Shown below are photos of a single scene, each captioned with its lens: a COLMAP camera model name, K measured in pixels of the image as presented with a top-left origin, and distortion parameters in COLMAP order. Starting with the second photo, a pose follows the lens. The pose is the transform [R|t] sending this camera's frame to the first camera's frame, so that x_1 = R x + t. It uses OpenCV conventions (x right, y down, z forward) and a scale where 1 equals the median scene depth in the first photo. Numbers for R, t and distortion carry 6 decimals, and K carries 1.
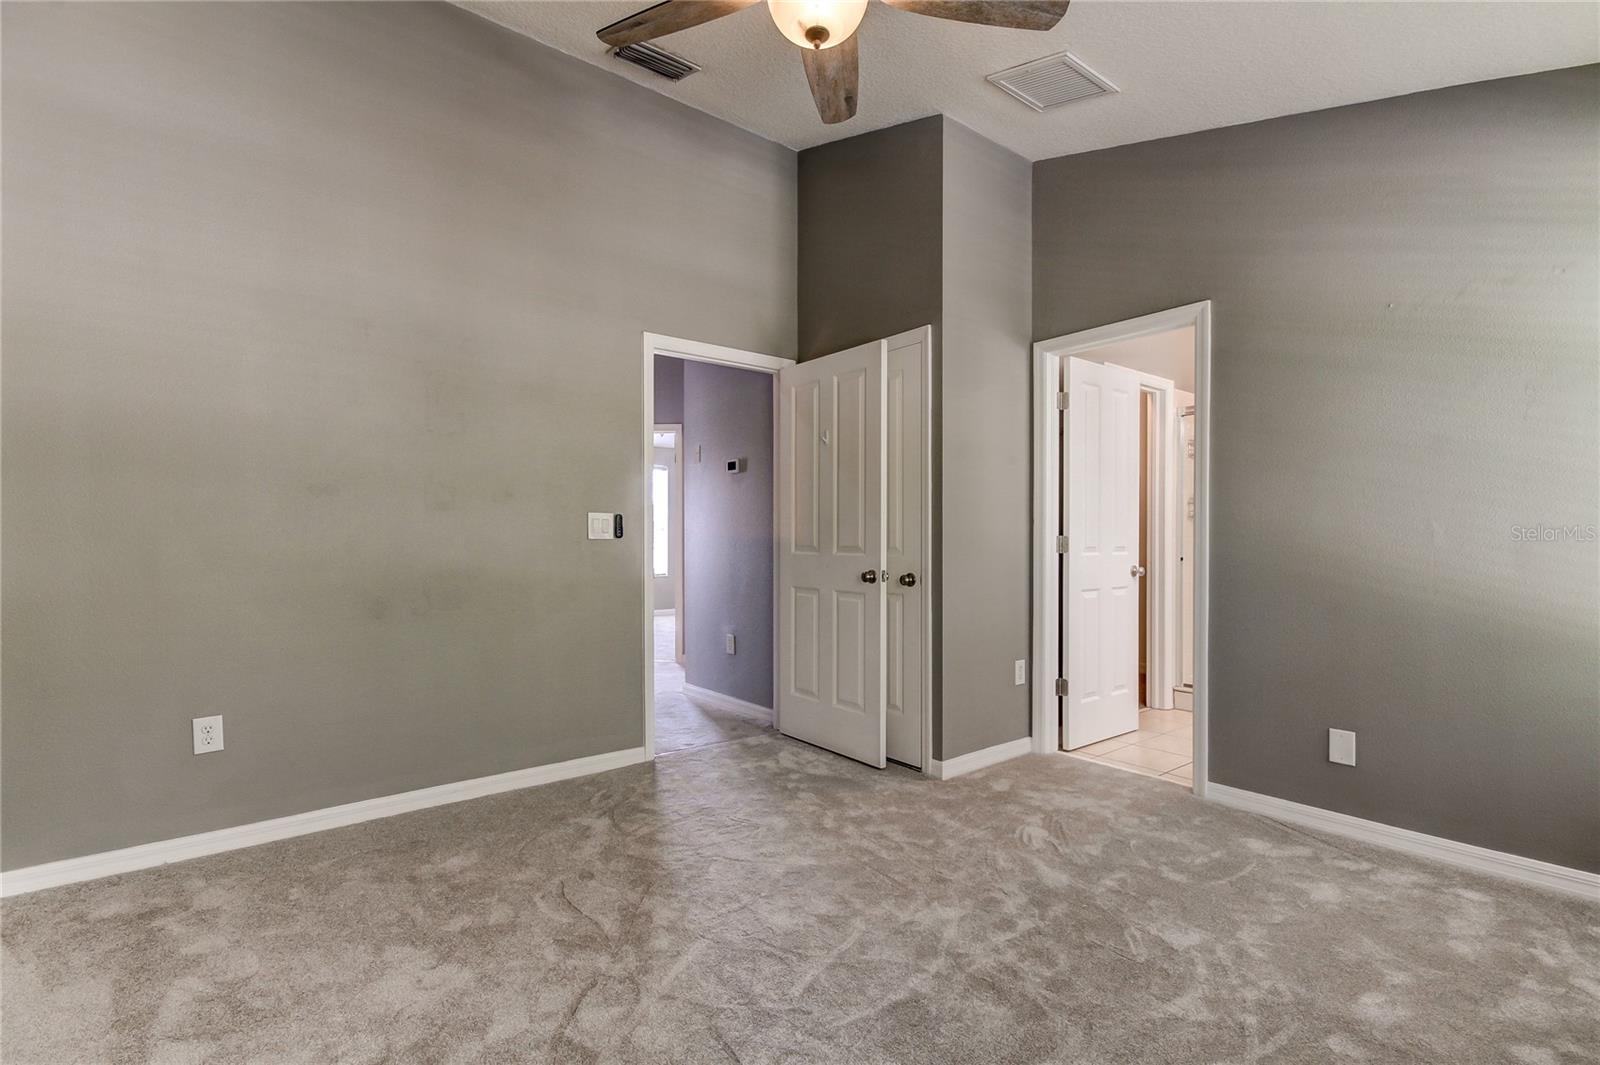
lens RADIAL K [[756.8, 0, 801.0], [0, 756.8, 533.1], [0, 0, 1]] dist [0.016558, -0.001601]
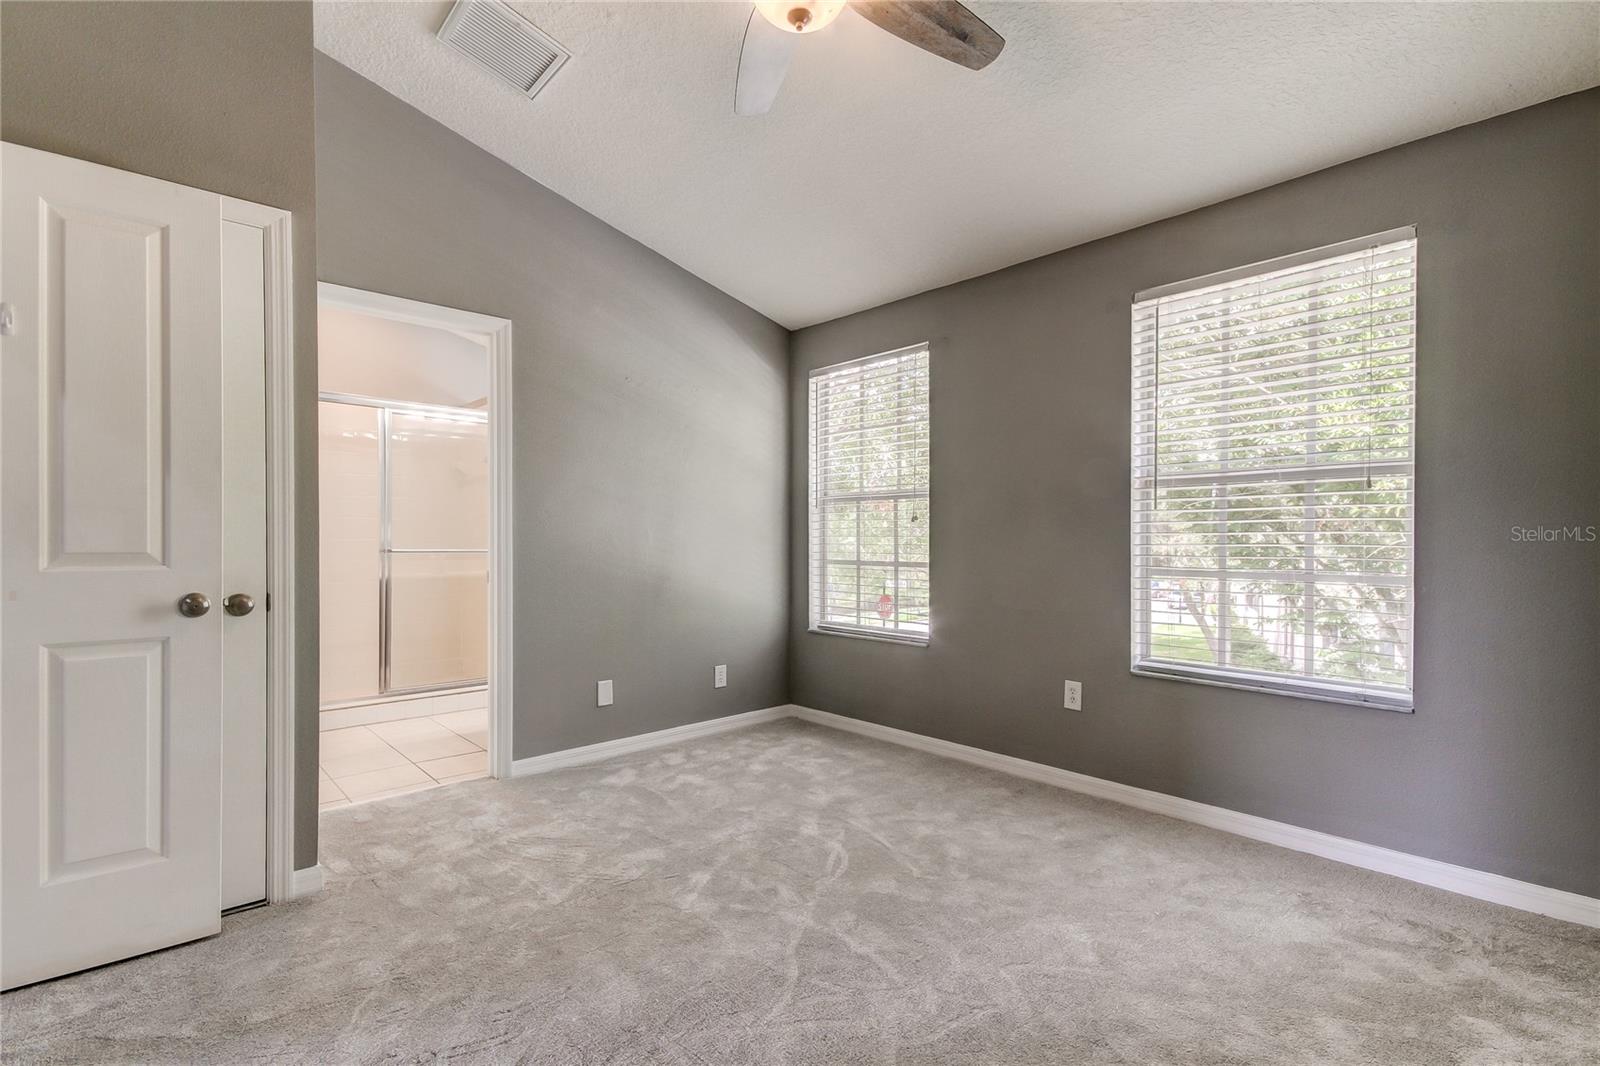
lens RADIAL K [[756.8, 0, 796.1], [0, 756.8, 544.5], [0, 0, 1]] dist [0.016558, -0.001601]
pose [[-0.074493, -0.006201, 0.997202, -0.524487], [0.000151, 0.999981, 0.006229, 0.008966], [-0.997222, 0.000614, -0.074490, 0.618301]]
